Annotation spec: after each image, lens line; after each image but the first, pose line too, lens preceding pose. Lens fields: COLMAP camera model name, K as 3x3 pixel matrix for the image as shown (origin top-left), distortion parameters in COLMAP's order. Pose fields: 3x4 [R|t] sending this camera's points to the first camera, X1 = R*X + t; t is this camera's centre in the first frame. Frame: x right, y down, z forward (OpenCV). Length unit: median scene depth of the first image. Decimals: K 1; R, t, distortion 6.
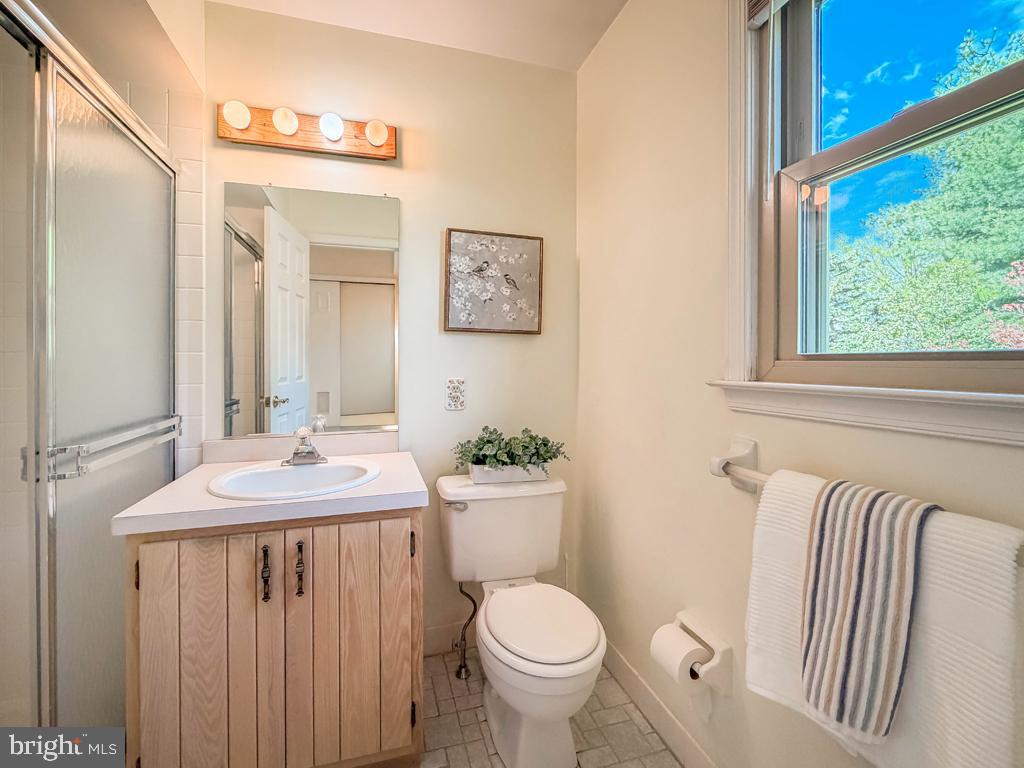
lens RADIAL K [[430.7, 0, 487.9], [0, 430.7, 364.3], [0, 0, 1]] dist [0.000093, 0.000157]
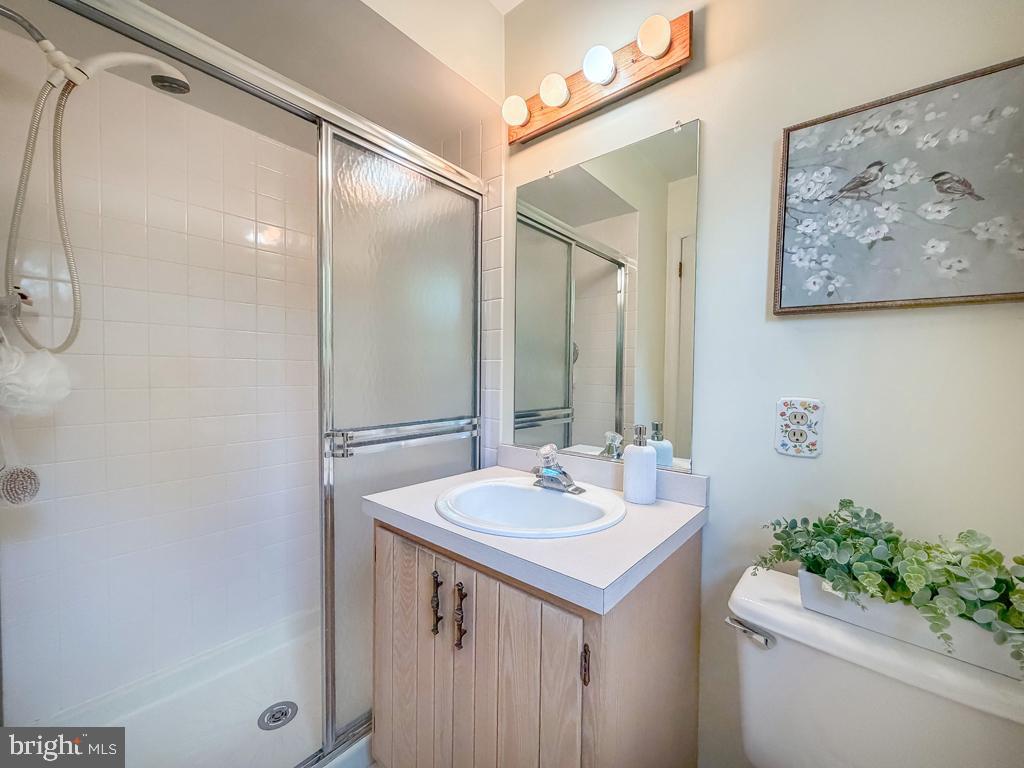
lens RADIAL K [[414.6, 0, 512.0], [0, 414.6, 384.0], [0, 0, 1]] dist [-0.002440, -0.000412]
pose [[0.549559, 0.025429, -0.835068, 0.174508], [-0.018239, 0.999664, 0.018438, 0.010822], [0.835256, 0.005098, 0.549838, 0.424161]]
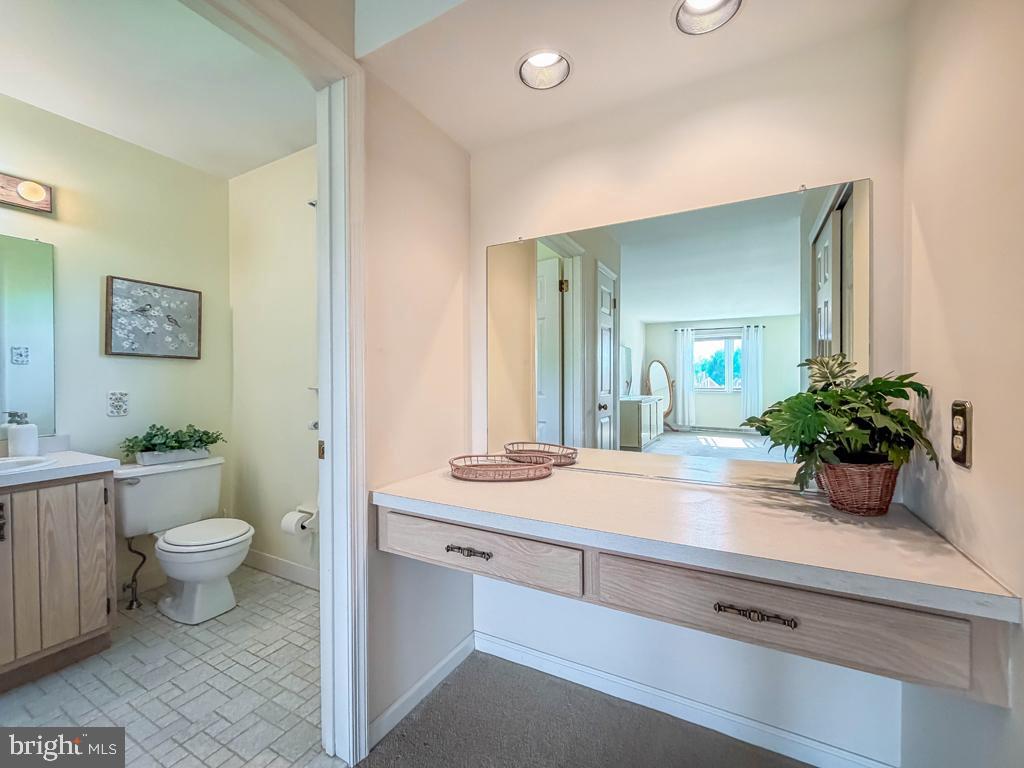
lens RADIAL K [[416.2, 0, 543.5], [0, 416.2, 384.8], [0, 0, 1]] dist [-0.002467, -0.000642]
pose [[0.652380, -0.009803, 0.757829, -0.195770], [0.008000, 0.999950, 0.006049, 0.016274], [-0.757850, 0.002116, 0.652425, -0.828083]]
